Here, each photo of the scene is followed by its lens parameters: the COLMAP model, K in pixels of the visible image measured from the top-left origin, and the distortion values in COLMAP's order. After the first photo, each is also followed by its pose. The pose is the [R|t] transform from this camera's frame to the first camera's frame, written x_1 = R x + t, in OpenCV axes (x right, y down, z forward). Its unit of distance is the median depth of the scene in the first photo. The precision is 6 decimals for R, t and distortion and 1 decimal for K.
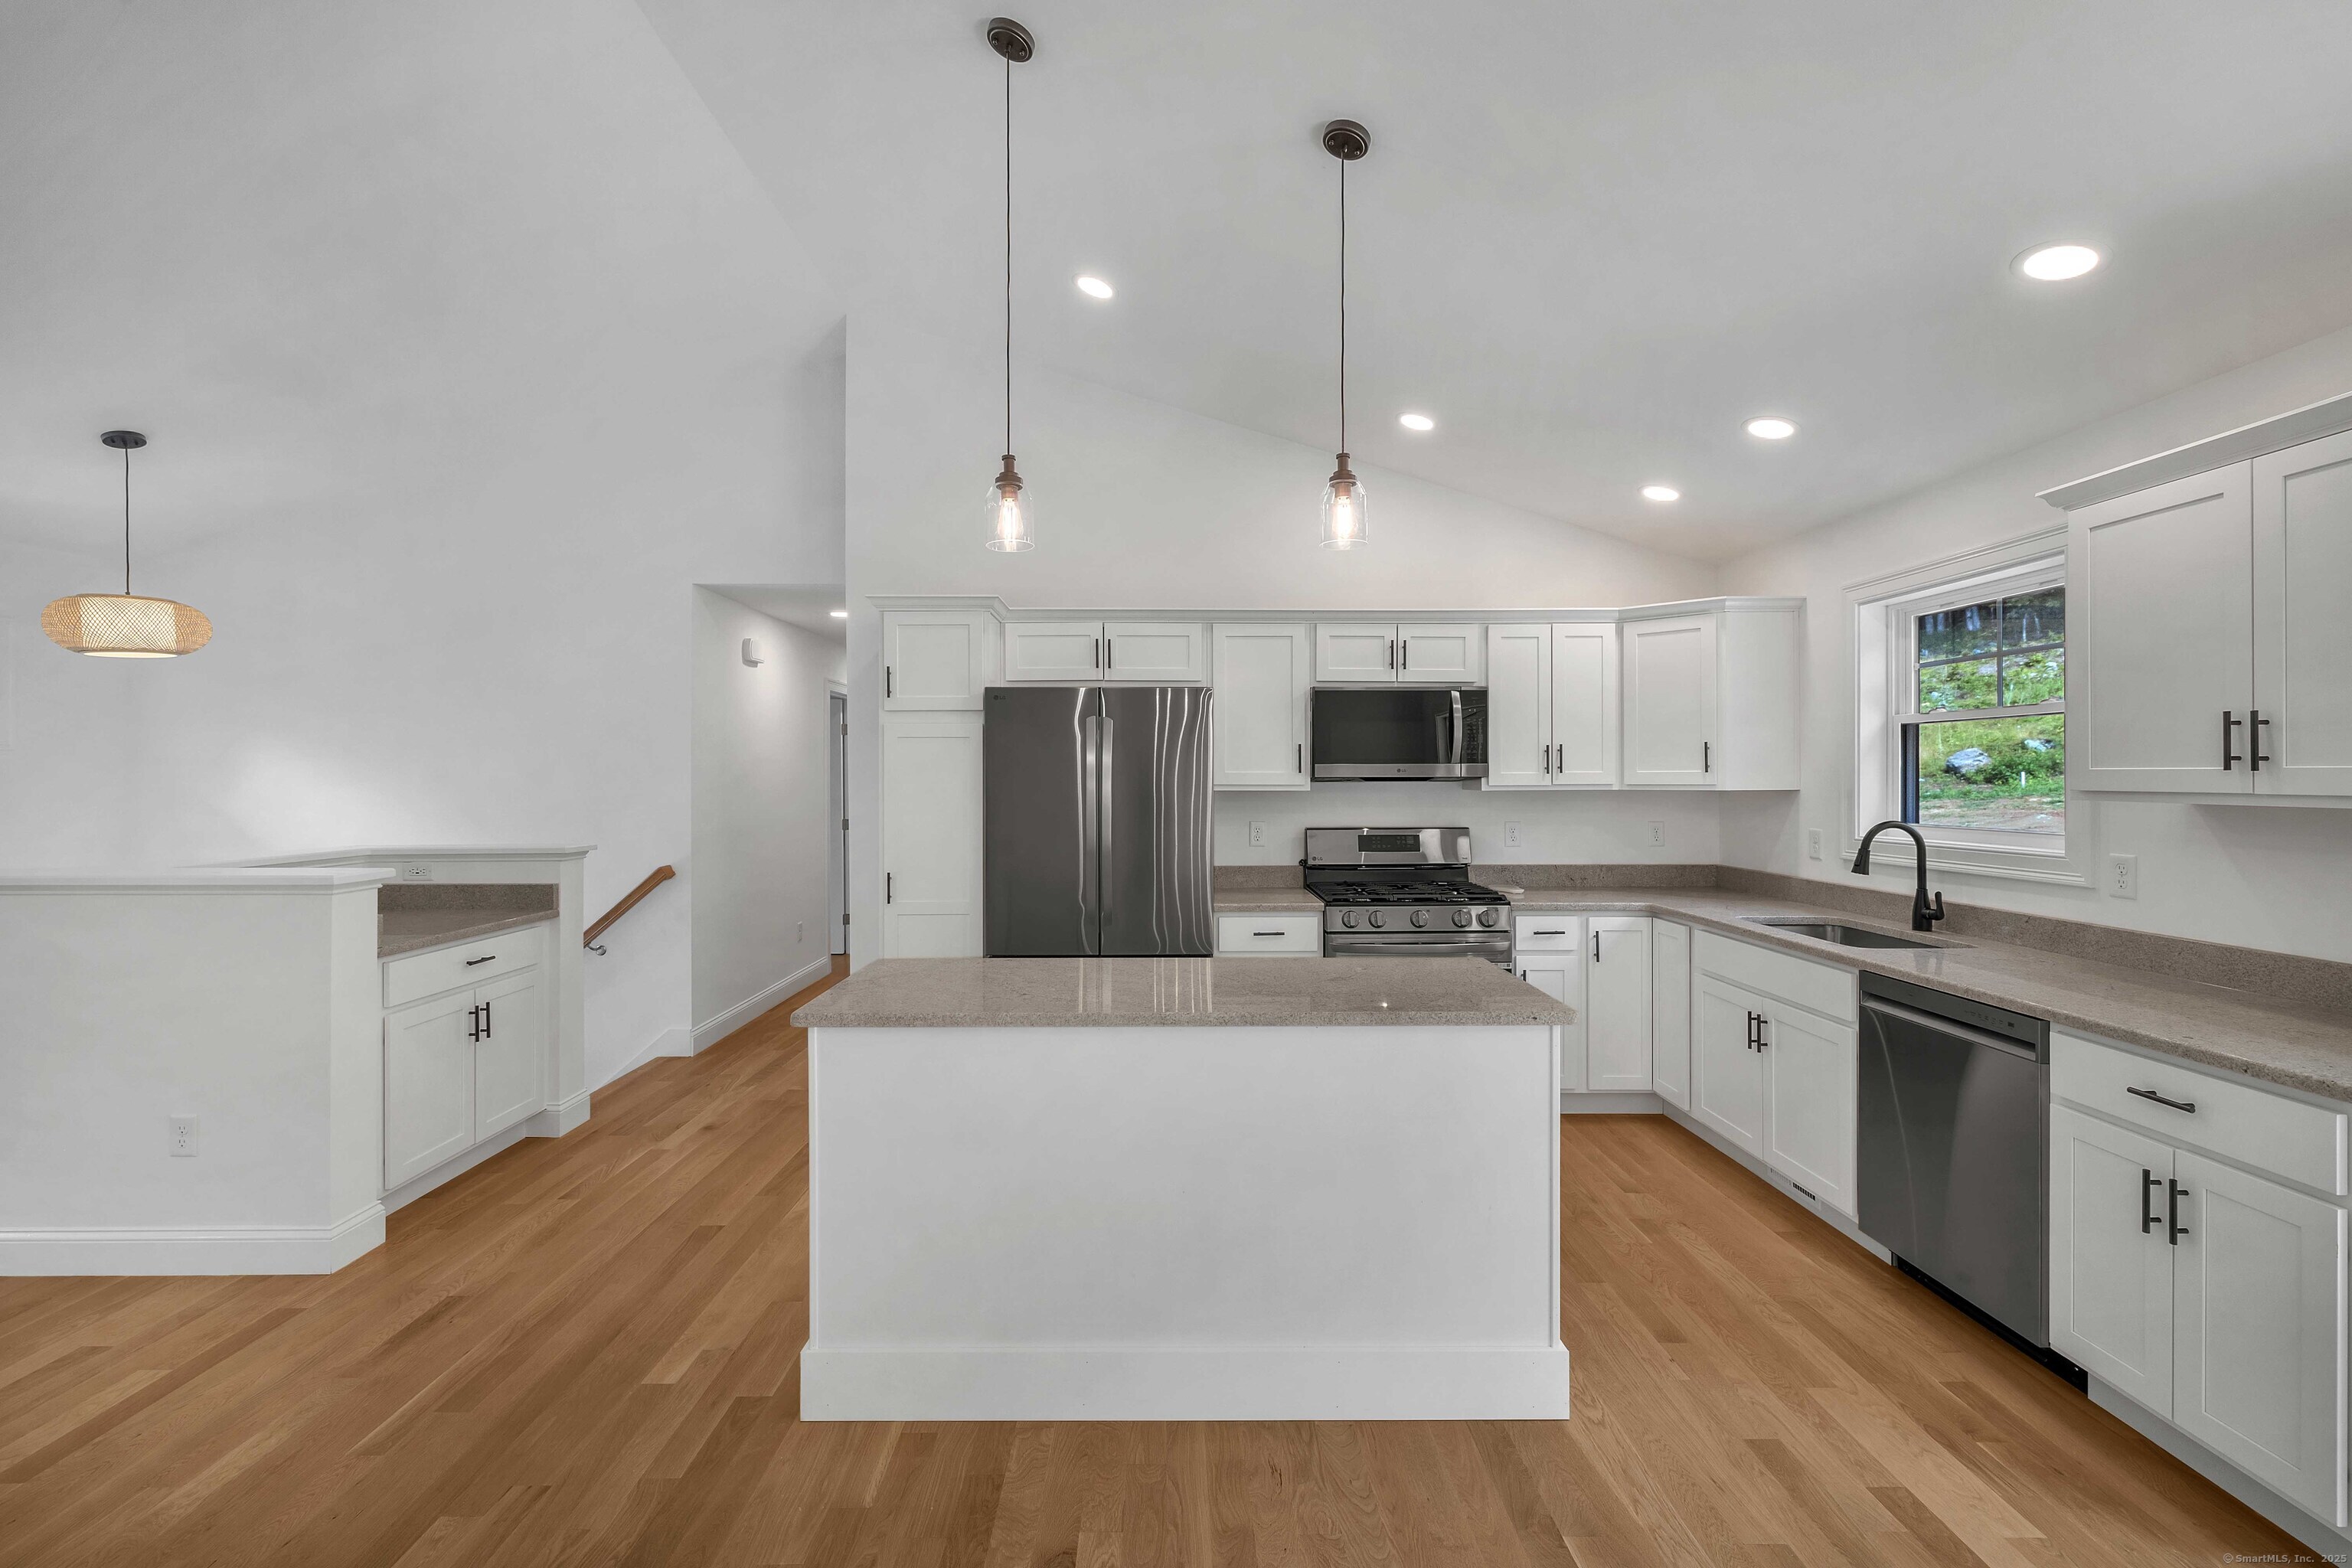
lens RADIAL K [[1009.5, 0, 1173.0], [0, 1009.5, 778.5], [0, 0, 1]] dist [-0.000547, 0.000126]
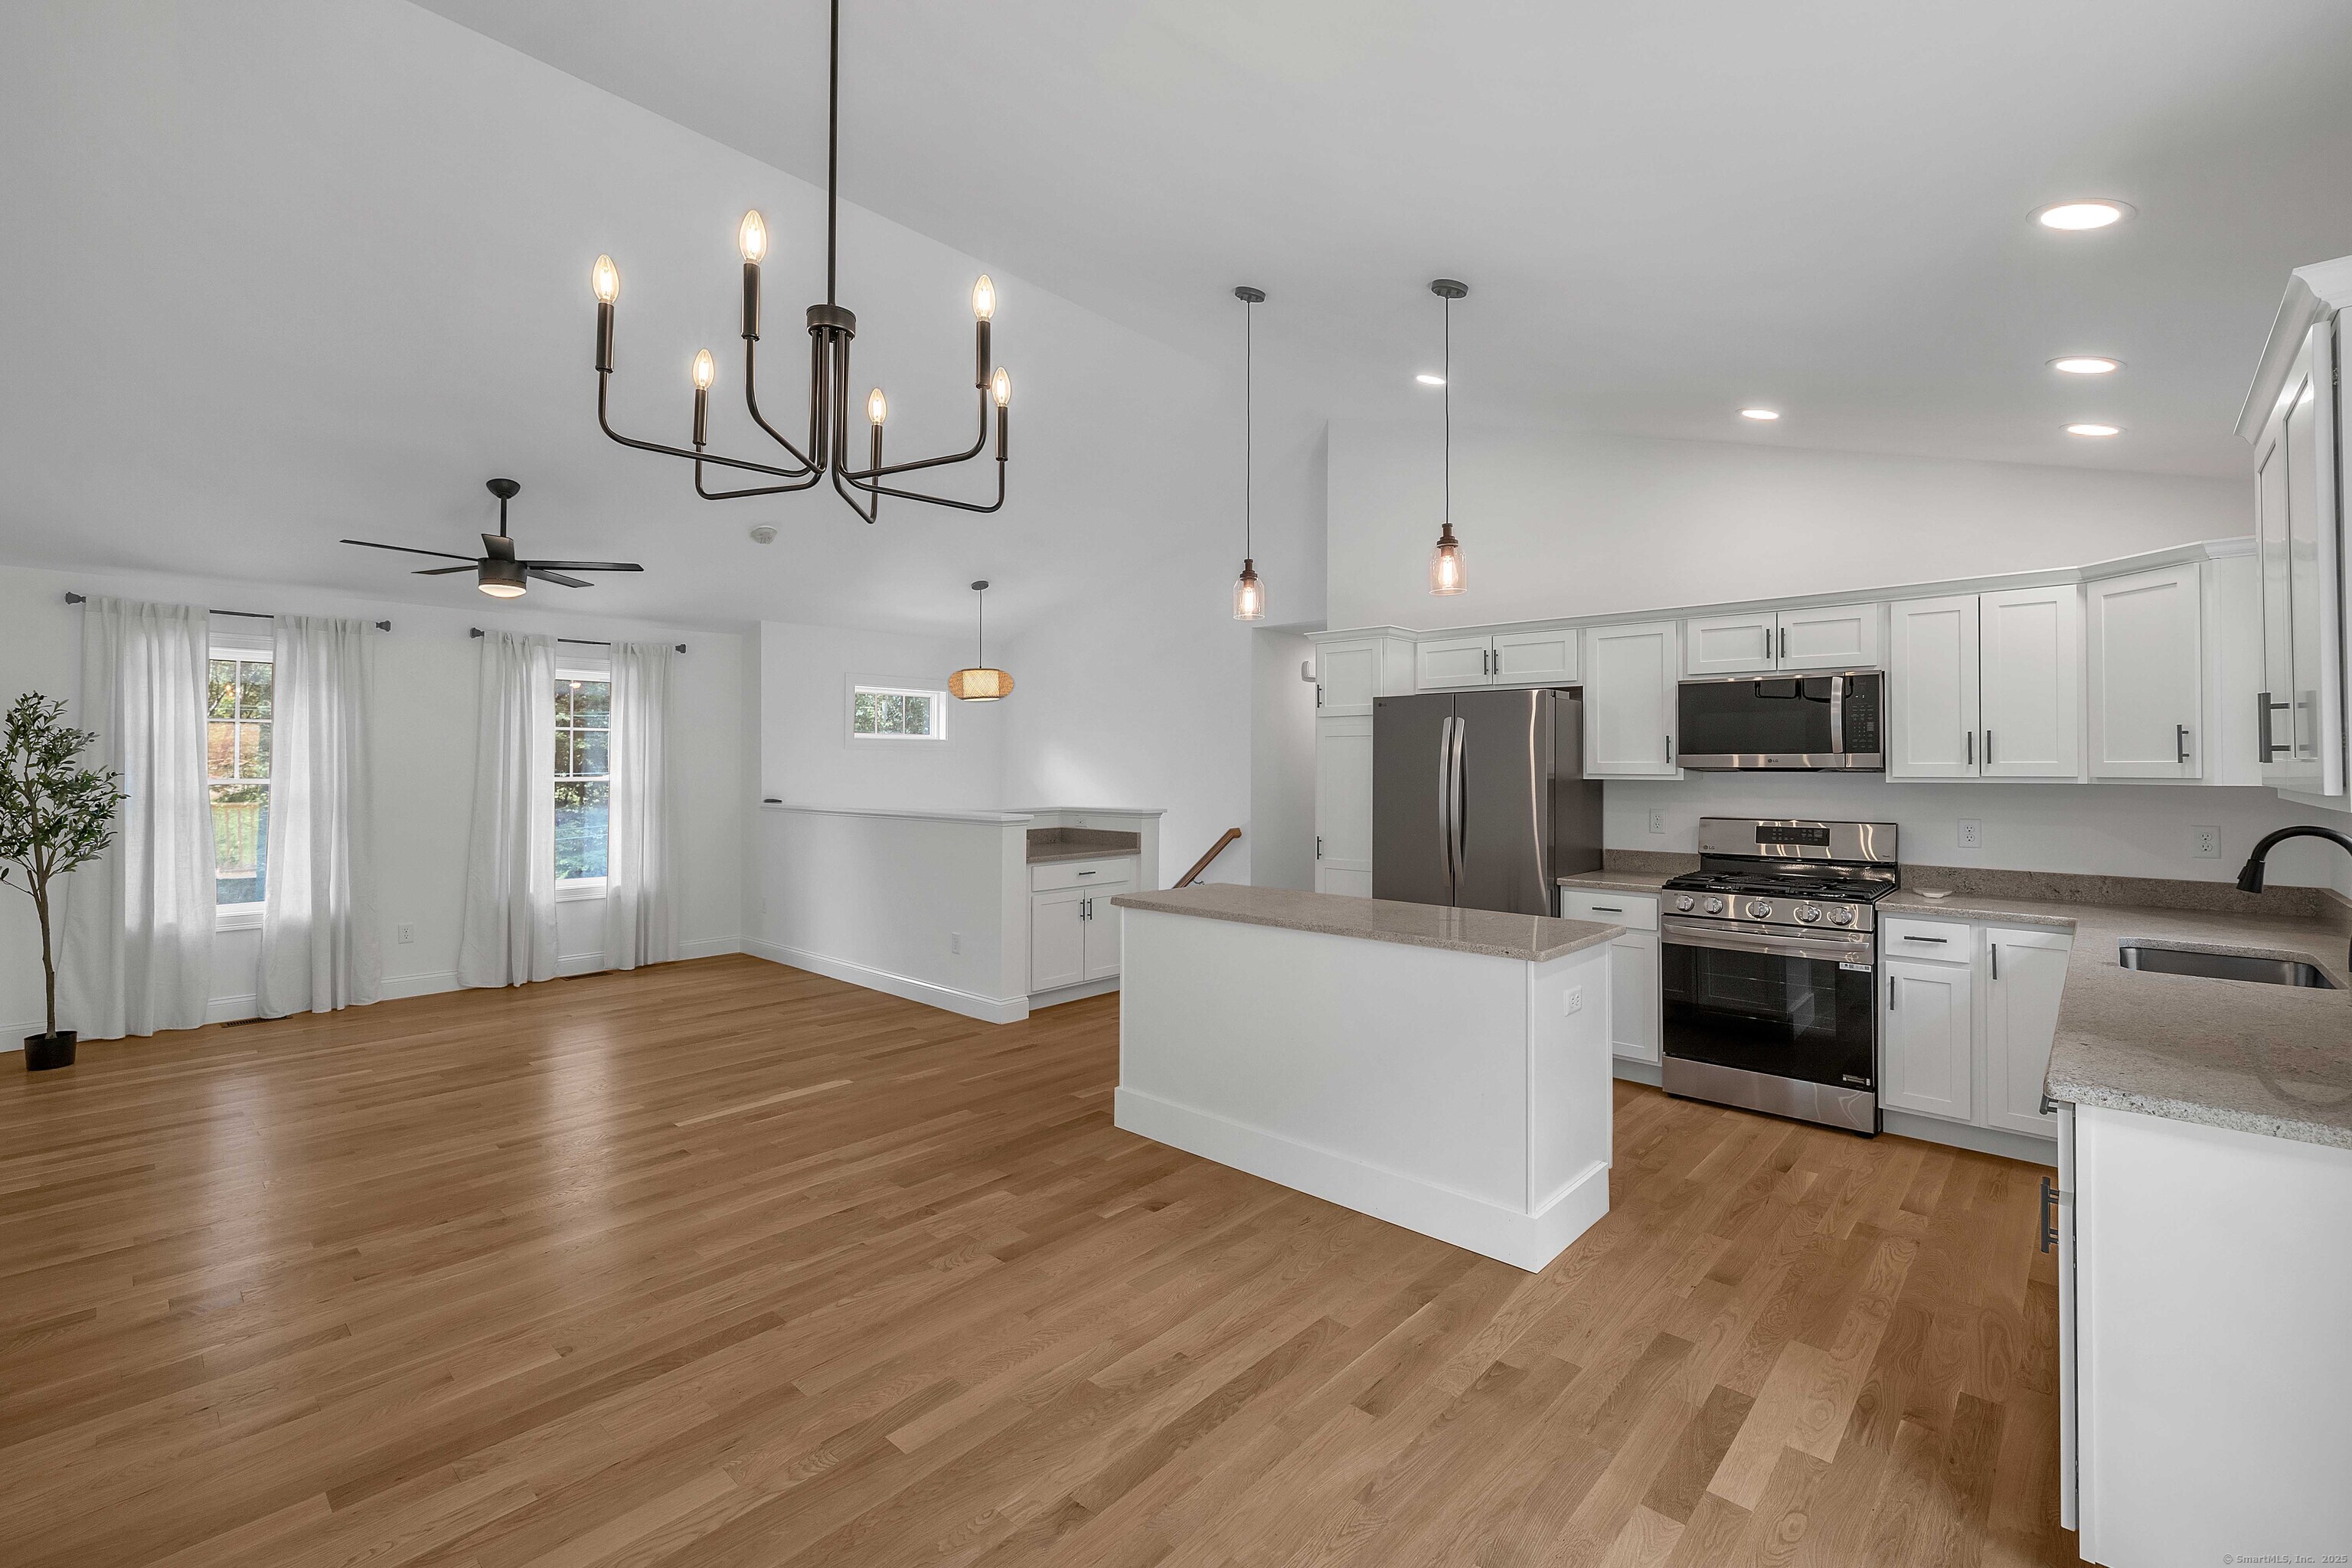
lens RADIAL K [[1023.4, 0, 1172.0], [0, 1023.4, 762.6], [0, 0, 1]] dist [0.007557, -0.000019]
pose [[0.731781, 0.000128, -0.681540, 0.513768], [-0.003704, 0.999986, -0.003789, -0.000310], [0.681530, 0.005297, 0.731771, -0.142739]]
